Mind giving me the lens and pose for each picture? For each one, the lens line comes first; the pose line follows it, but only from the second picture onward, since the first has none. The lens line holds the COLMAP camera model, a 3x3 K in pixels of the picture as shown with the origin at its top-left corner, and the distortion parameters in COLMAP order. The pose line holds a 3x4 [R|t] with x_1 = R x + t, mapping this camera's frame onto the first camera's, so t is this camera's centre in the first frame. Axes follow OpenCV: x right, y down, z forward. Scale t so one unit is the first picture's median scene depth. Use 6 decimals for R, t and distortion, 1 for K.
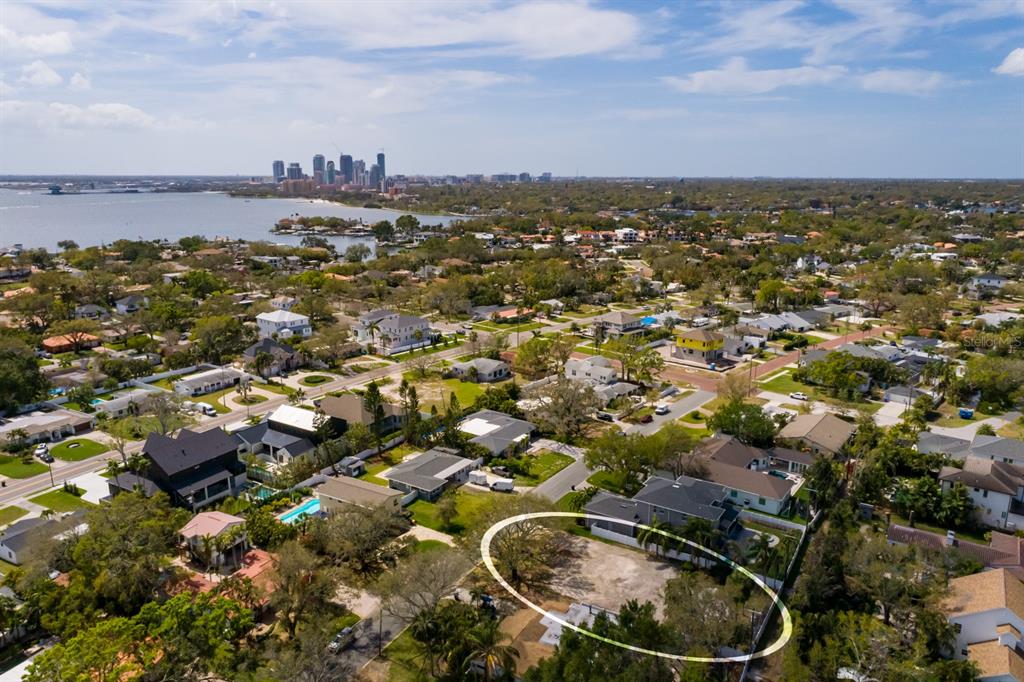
lens RADIAL K [[705.3, 0, 510.3], [0, 705.3, 343.1], [0, 0, 1]] dist [0.001053, 0.007880]
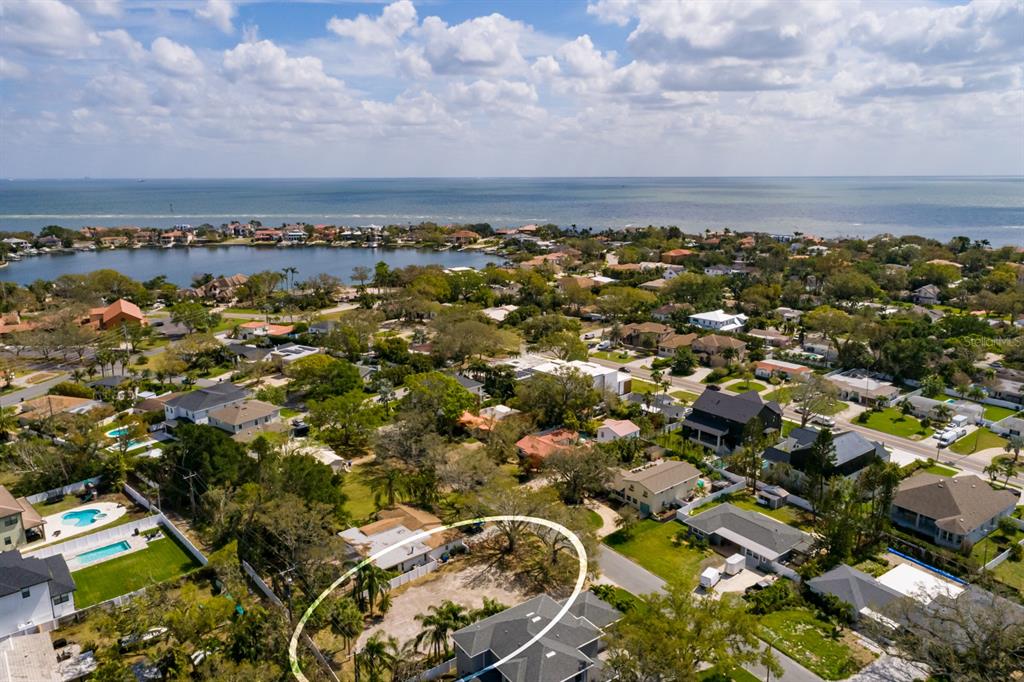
lens RADIAL K [[698.0, 0, 513.4], [0, 698.0, 322.8], [0, 0, 1]] dist [-0.001677, 0.001194]
pose [[-0.363858, 0.189574, -0.911959, 0.408889], [-0.211989, 0.936522, 0.279261, -0.130337], [0.907010, 0.294937, -0.300574, 0.550288]]
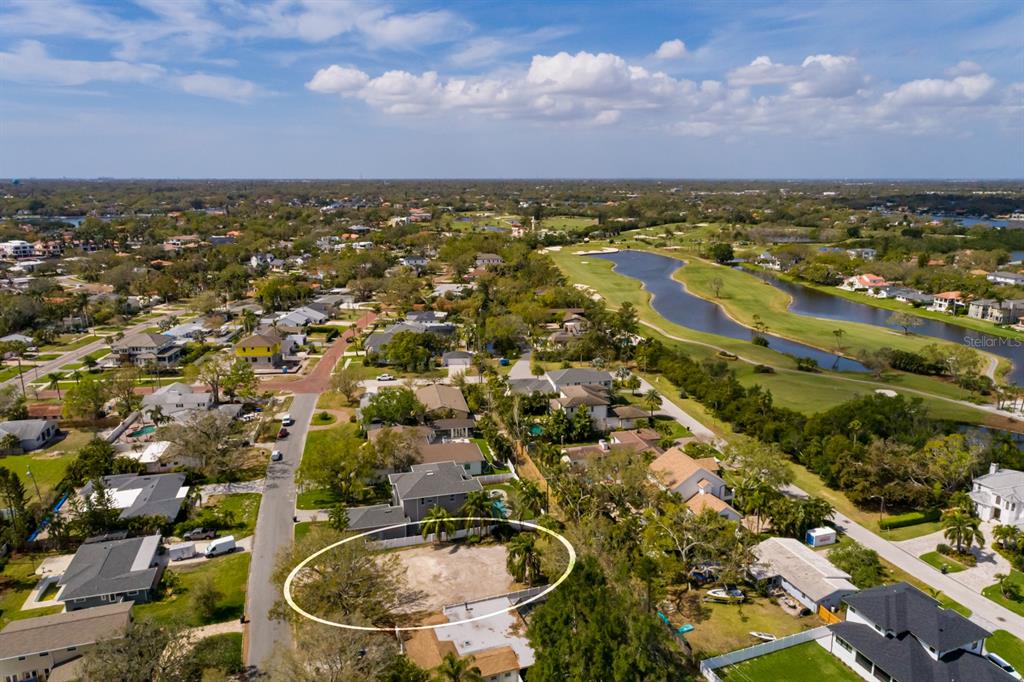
lens RADIAL K [[705.3, 0, 510.3], [0, 705.3, 343.1], [0, 0, 1]] dist [0.001053, 0.007880]
pose [[0.659646, -0.176009, 0.730676, -0.202567], [0.176687, 0.981262, 0.076861, -0.021520], [-0.730513, 0.078399, 0.678384, 0.098369]]
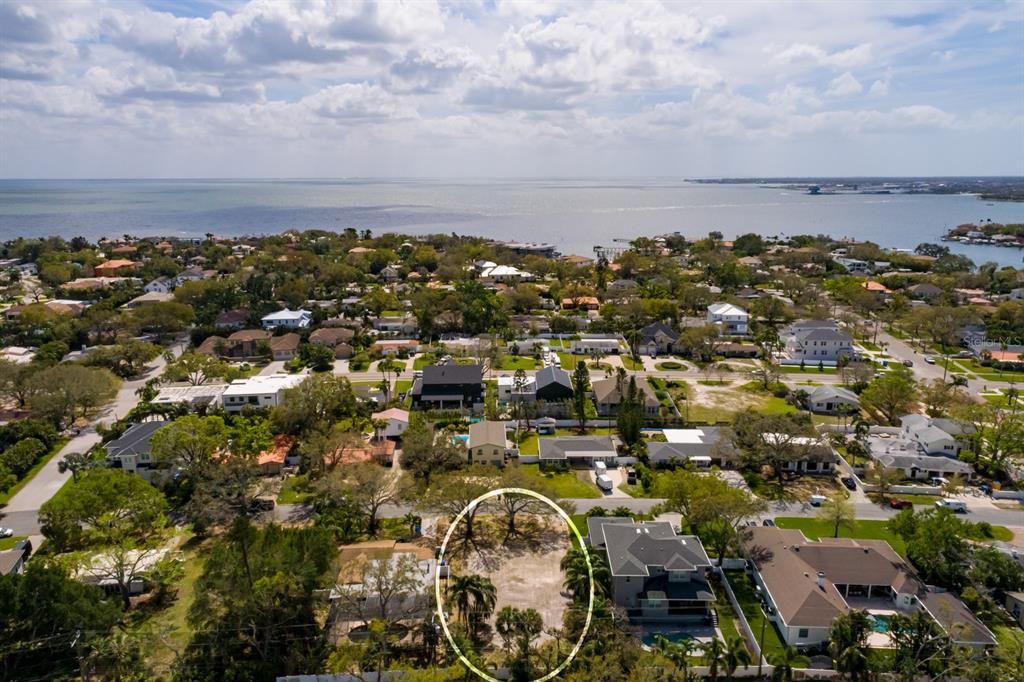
lens RADIAL K [[696.4, 0, 514.1], [0, 696.4, 337.9], [0, 0, 1]] dist [-0.004183, 0.018488]
pose [[0.536948, 0.185785, -0.822904, 0.401911], [-0.191010, 0.976891, 0.095915, -0.039911], [0.821707, 0.105681, 0.560026, 0.184960]]
